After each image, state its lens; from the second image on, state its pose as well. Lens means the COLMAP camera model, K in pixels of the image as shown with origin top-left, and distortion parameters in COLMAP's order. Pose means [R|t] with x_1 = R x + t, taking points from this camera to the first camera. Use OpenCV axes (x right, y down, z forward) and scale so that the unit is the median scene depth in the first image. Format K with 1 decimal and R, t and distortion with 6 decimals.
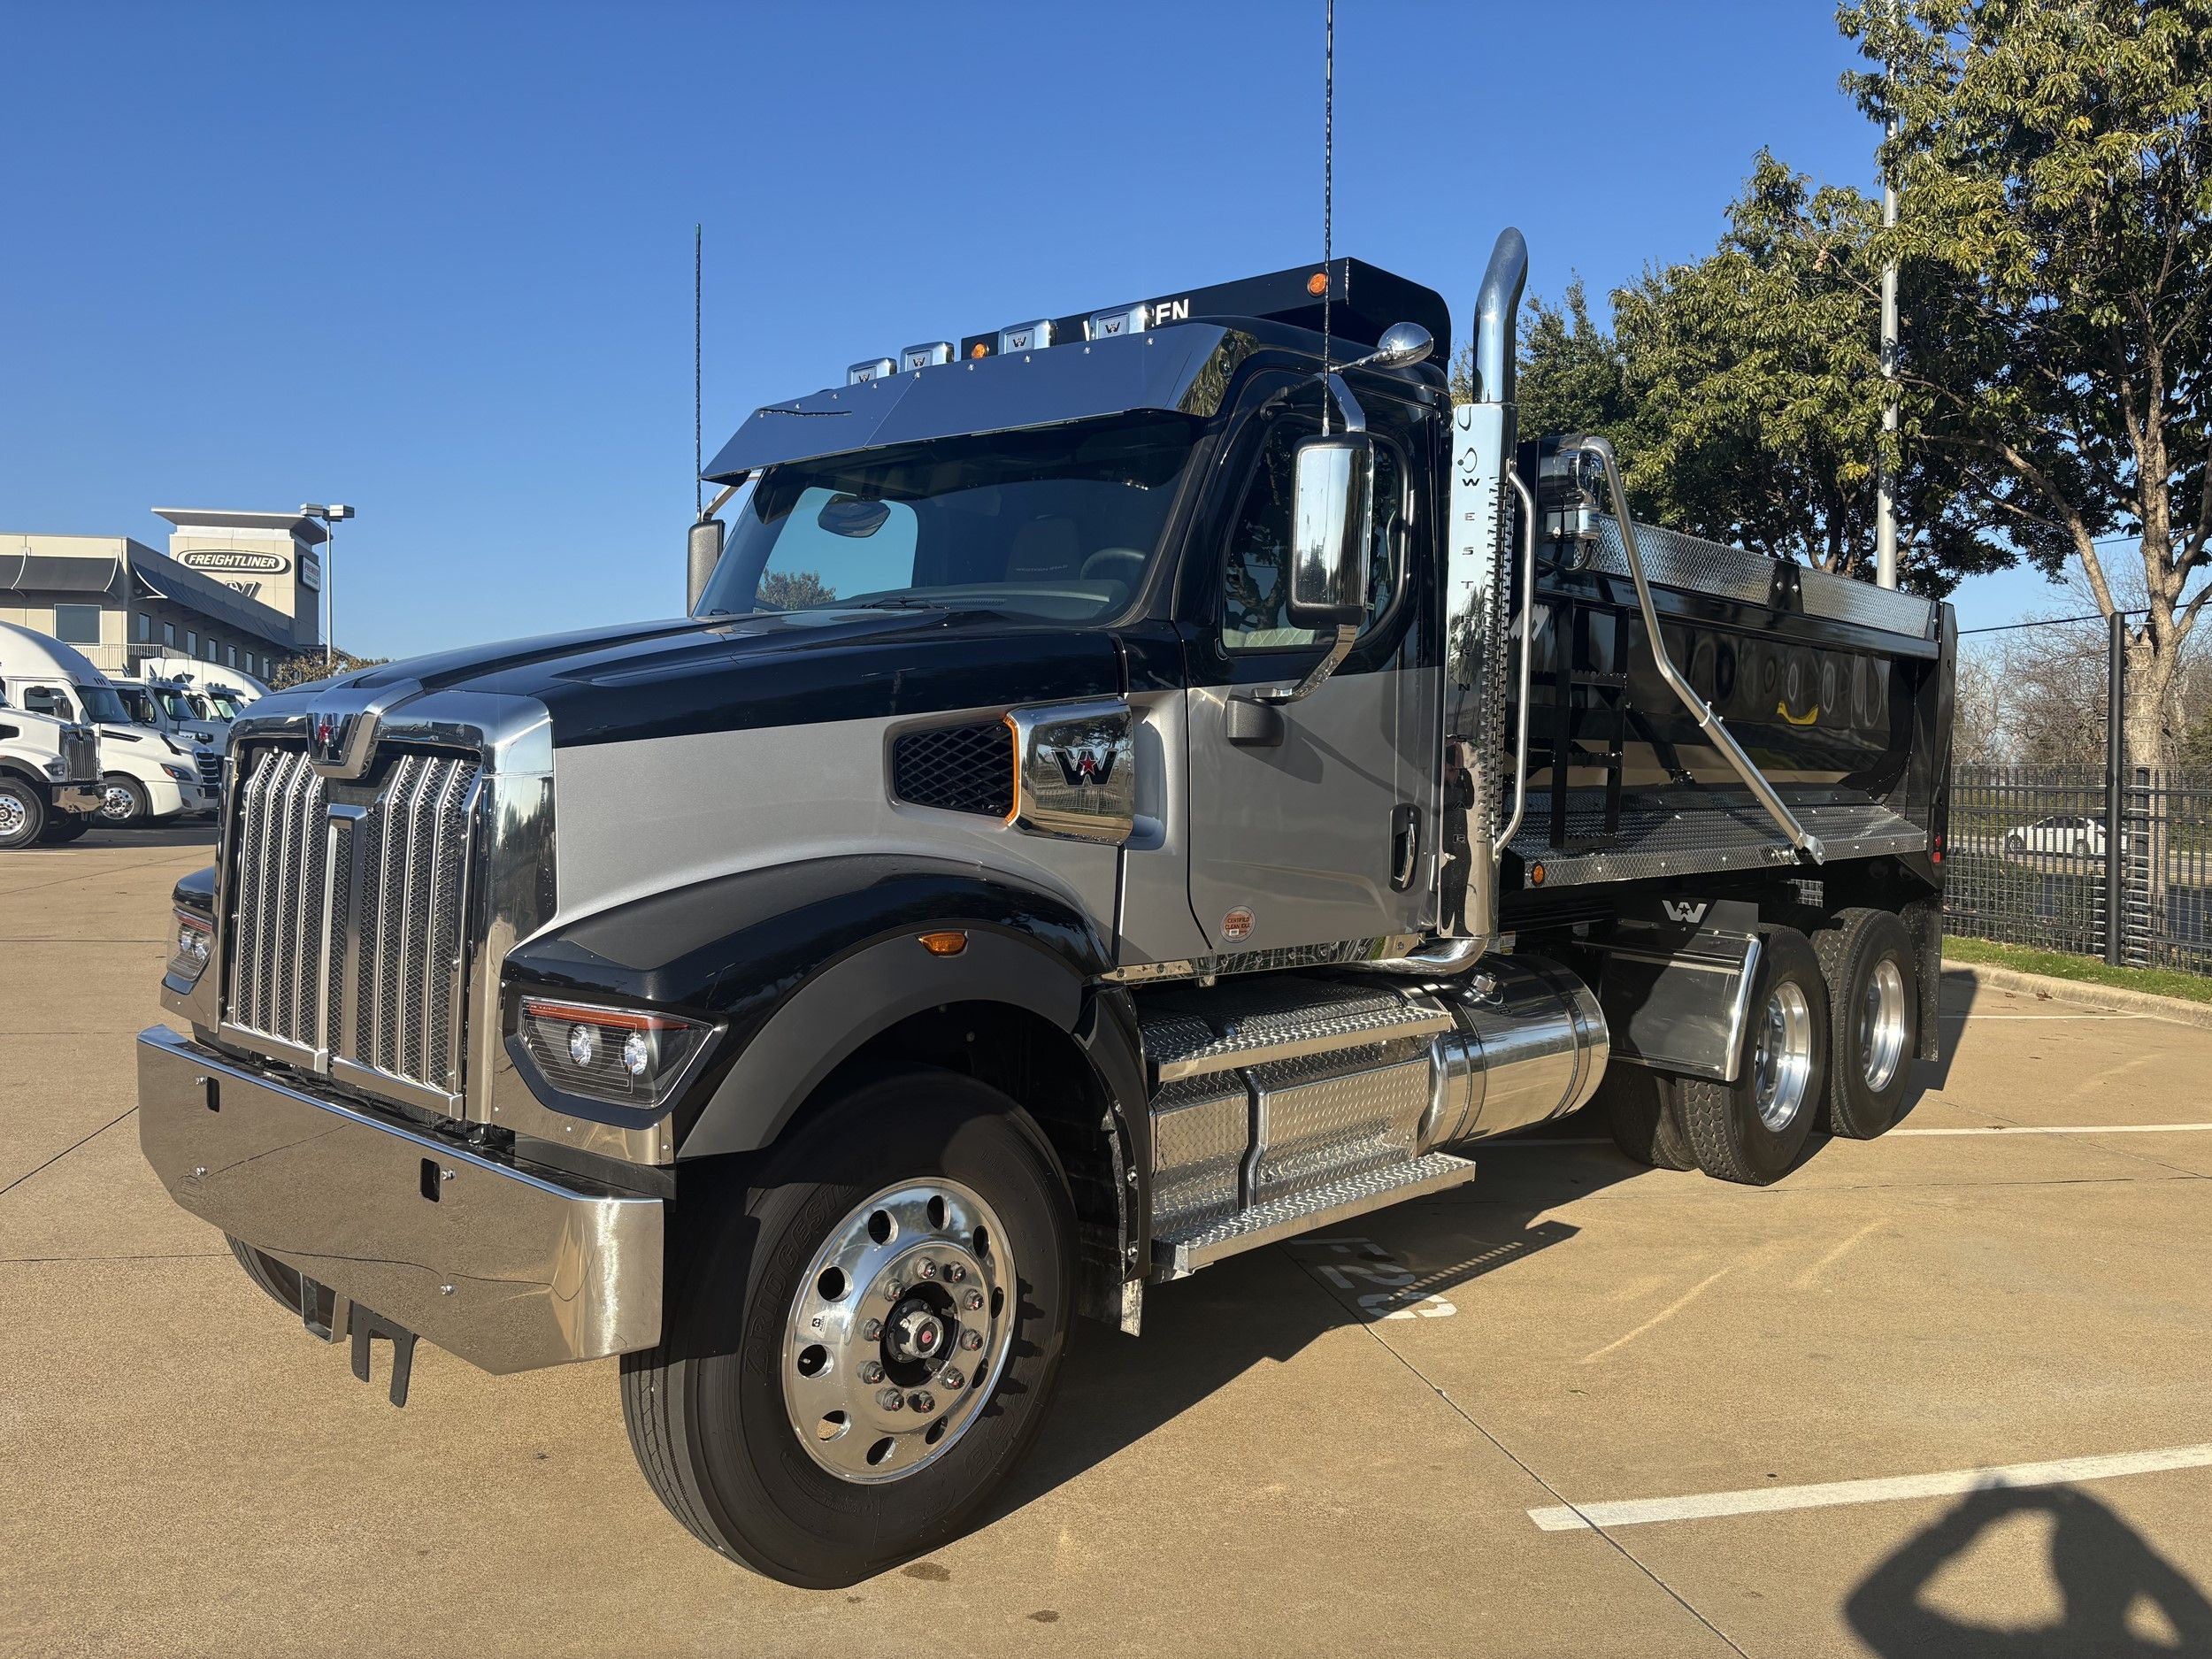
lens RADIAL K [[1678.7, 0, 1075.5], [0, 1678.7, 835.9], [0, 0, 1]] dist [0.002955, -0.005112]
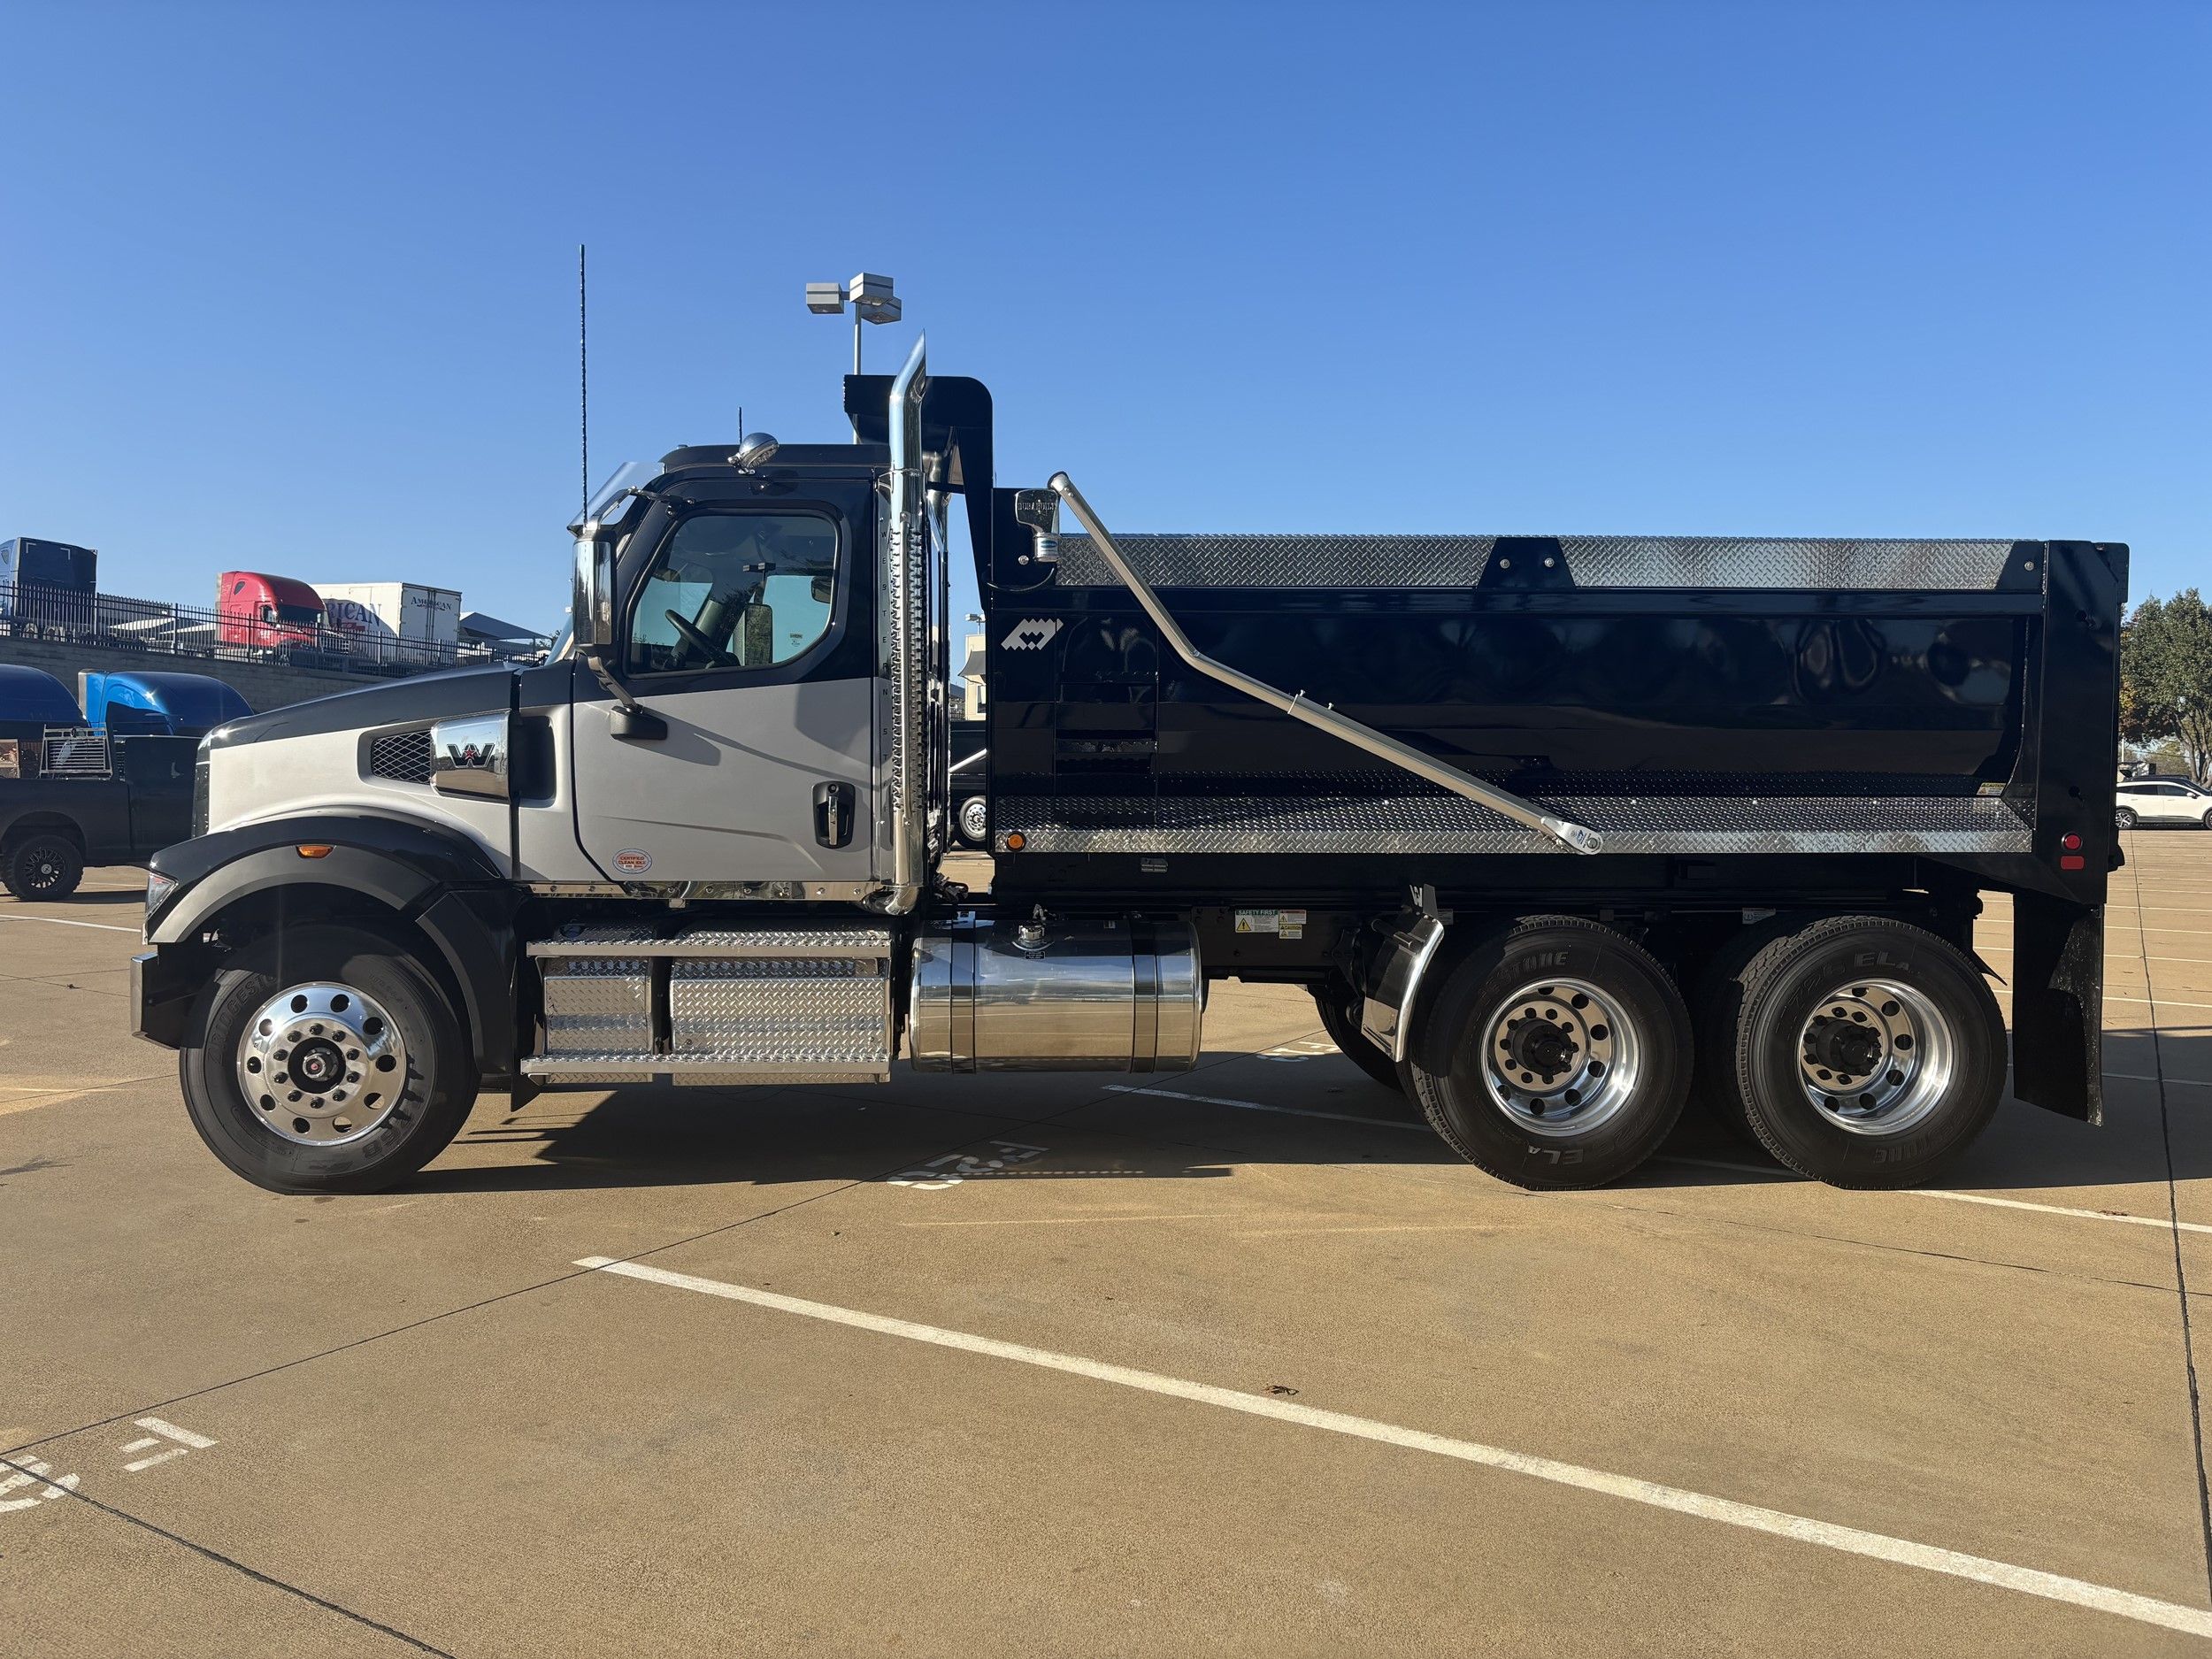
lens RADIAL K [[1678.7, 0, 1075.5], [0, 1678.7, 835.9], [0, 0, 1]] dist [0.002955, -0.005112]
pose [[0.714178, 0.010802, -0.699881, 1.622041], [-0.020894, 0.999764, -0.005891, 0.036462], [0.699652, 0.018831, 0.714236, 0.244777]]
